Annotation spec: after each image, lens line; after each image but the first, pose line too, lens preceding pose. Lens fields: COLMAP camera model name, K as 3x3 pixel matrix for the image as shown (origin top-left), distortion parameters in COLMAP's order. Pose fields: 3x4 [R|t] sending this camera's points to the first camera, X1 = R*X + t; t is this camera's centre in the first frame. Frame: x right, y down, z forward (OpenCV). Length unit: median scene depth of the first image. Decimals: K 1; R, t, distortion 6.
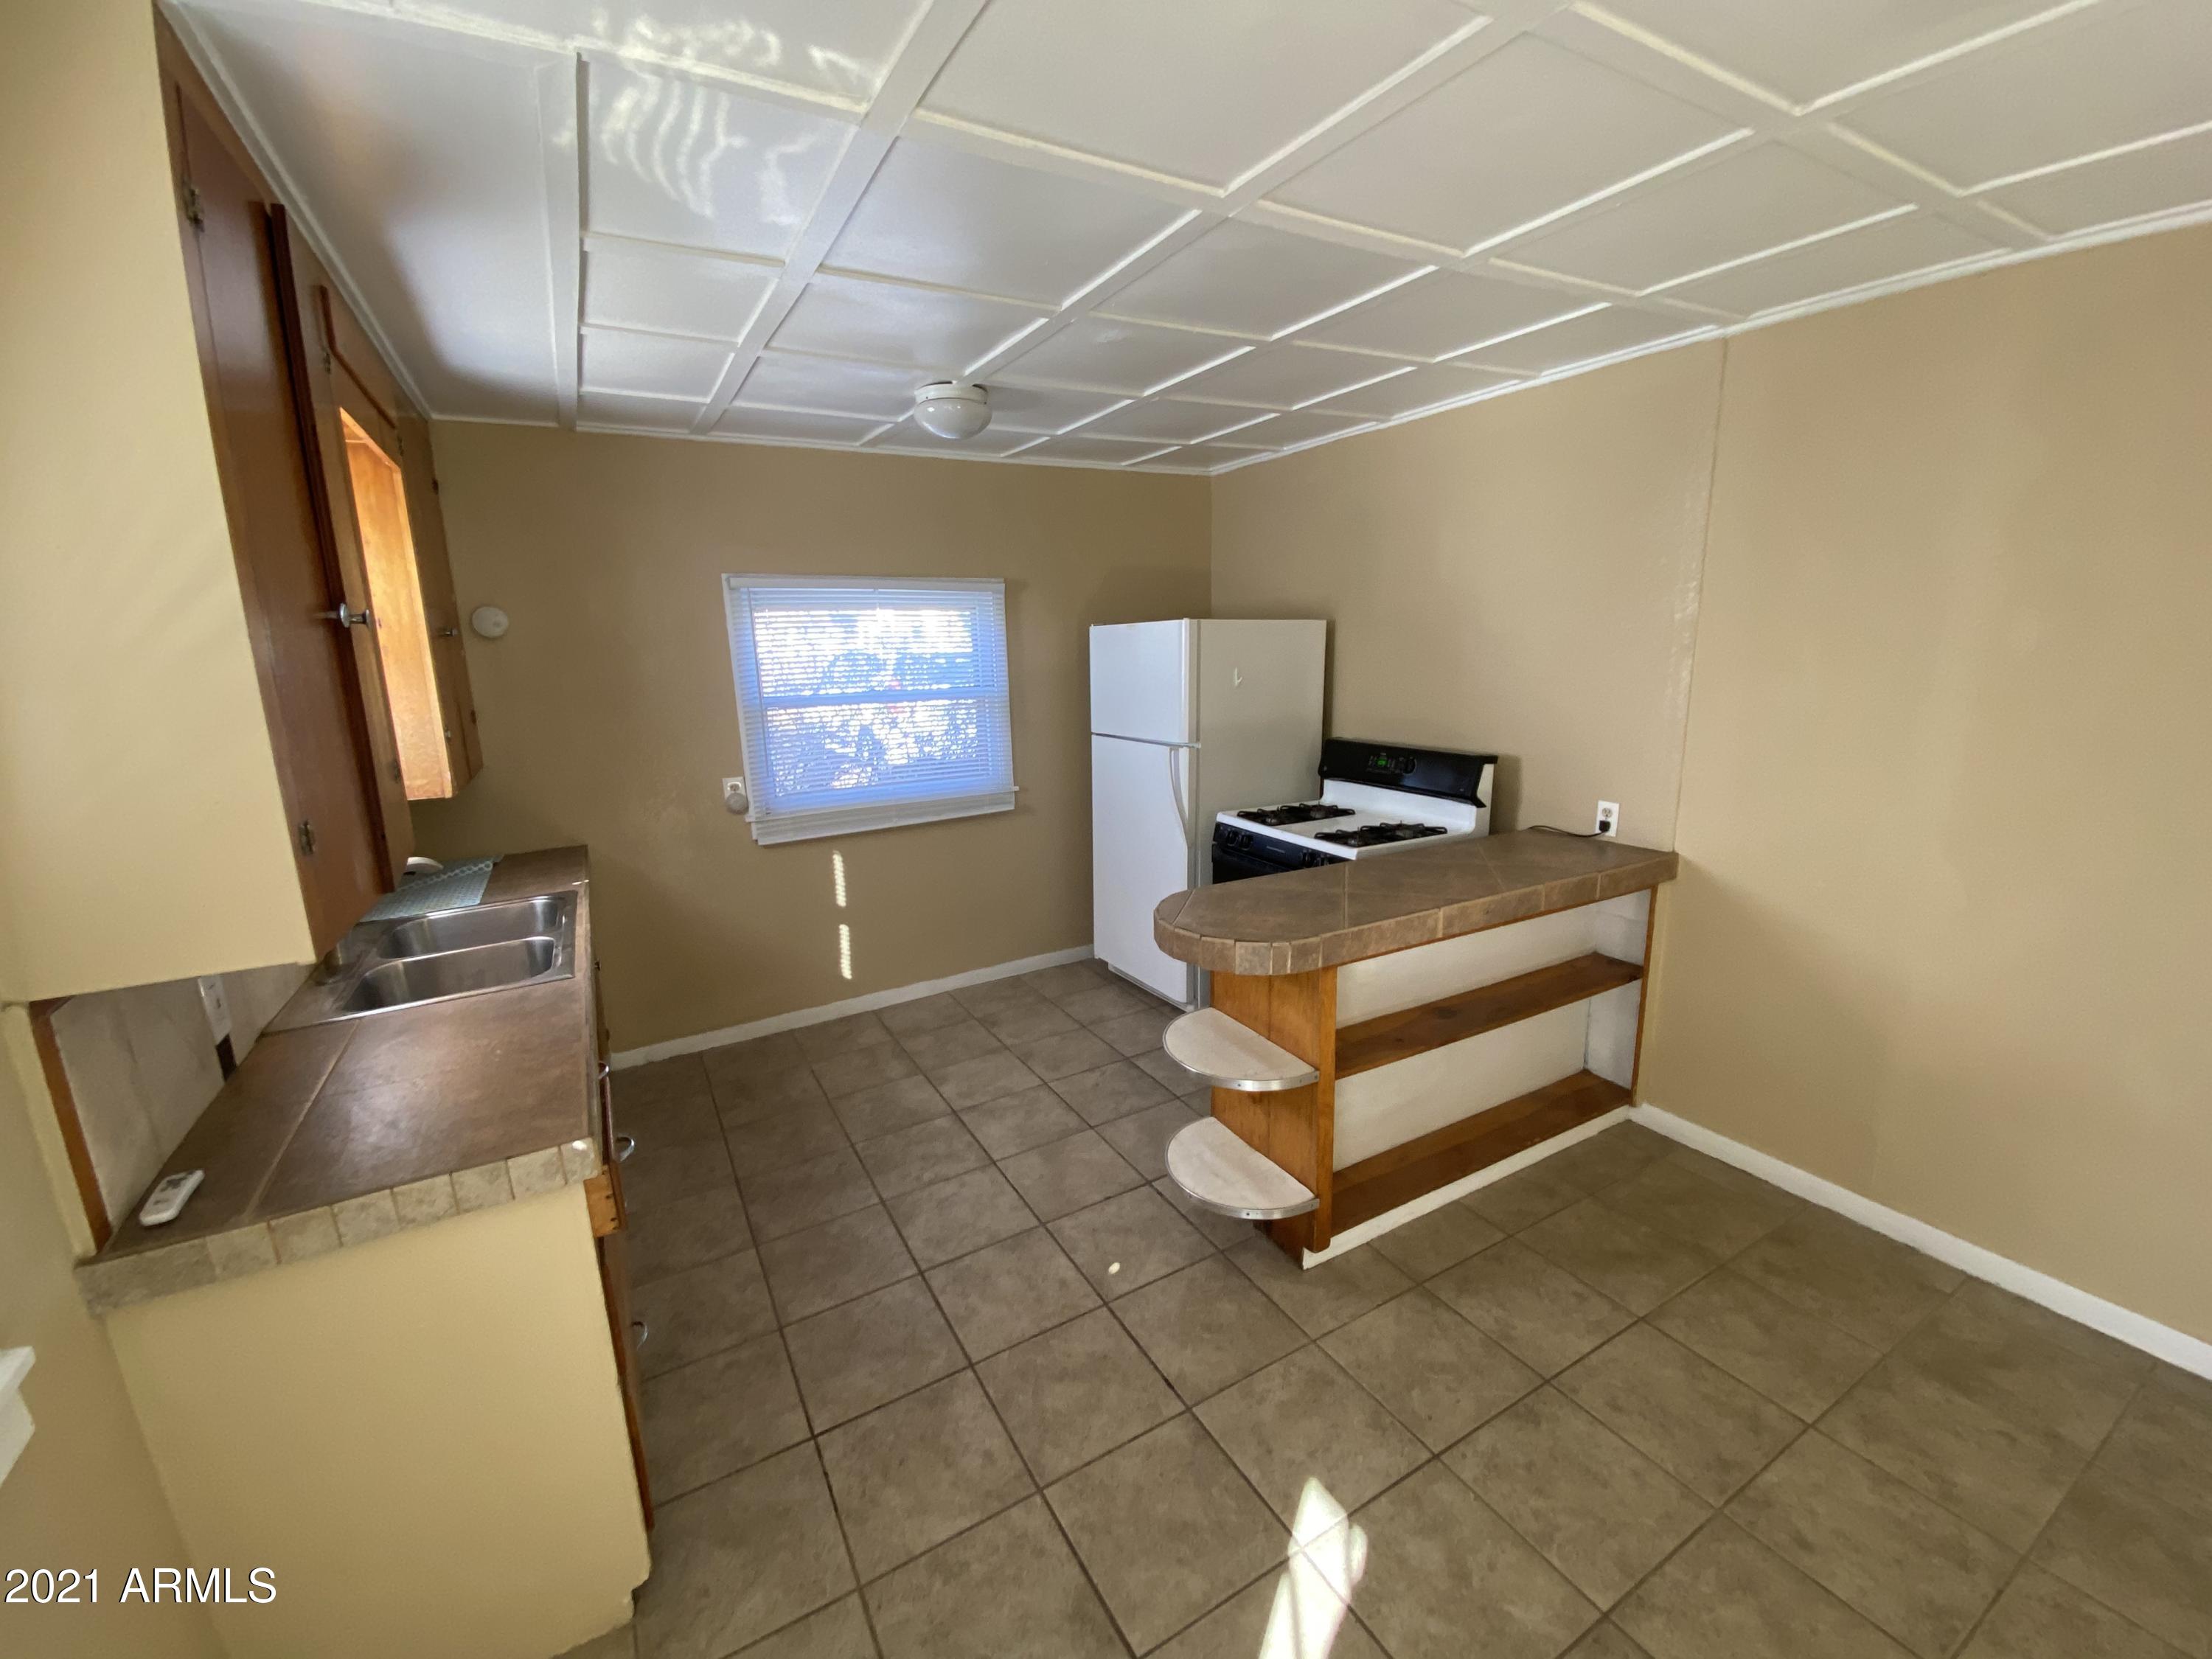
lens RADIAL K [[898.9, 0, 1114.7], [0, 898.9, 824.9], [0, 0, 1]] dist [0.007114, -0.013402]
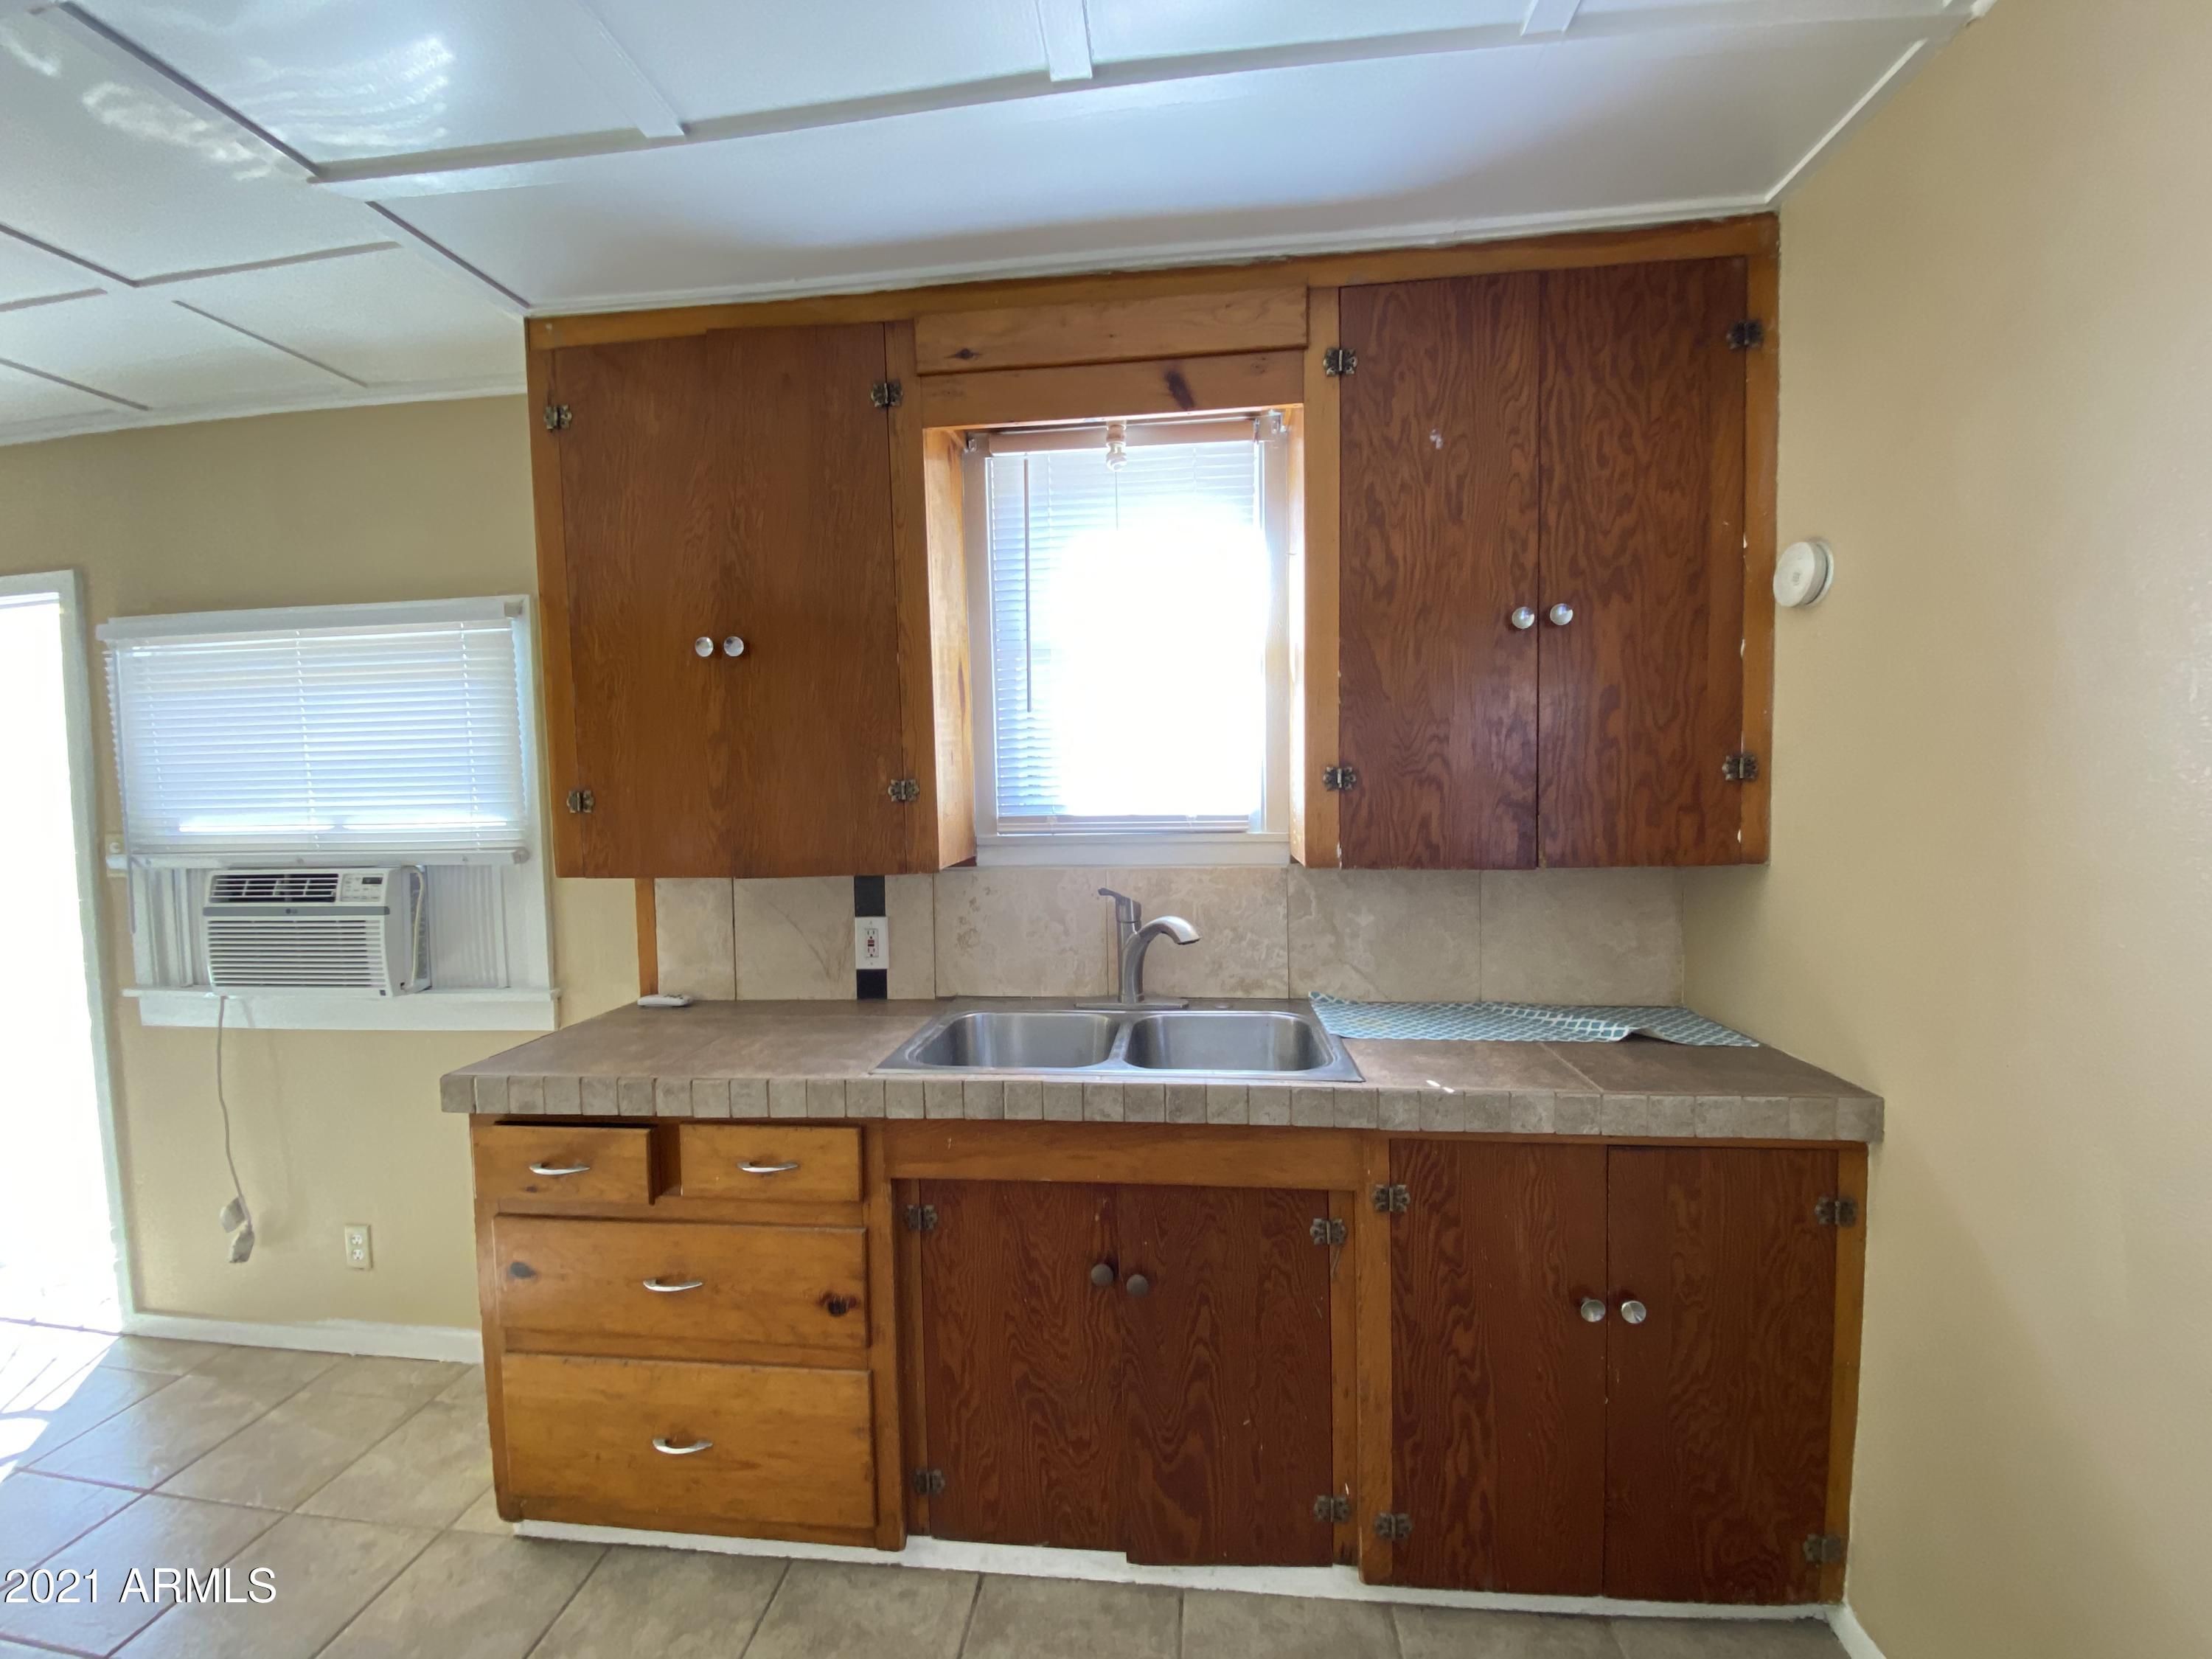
lens RADIAL K [[898.9, 0, 1117.7], [0, 898.9, 817.5], [0, 0, 1]] dist [0.007114, -0.013402]
pose [[-0.587275, 0.076163, -0.805796, -0.086373], [-0.129183, 0.973980, 0.186210, -0.149867], [0.799012, 0.213452, -0.562155, 1.067534]]
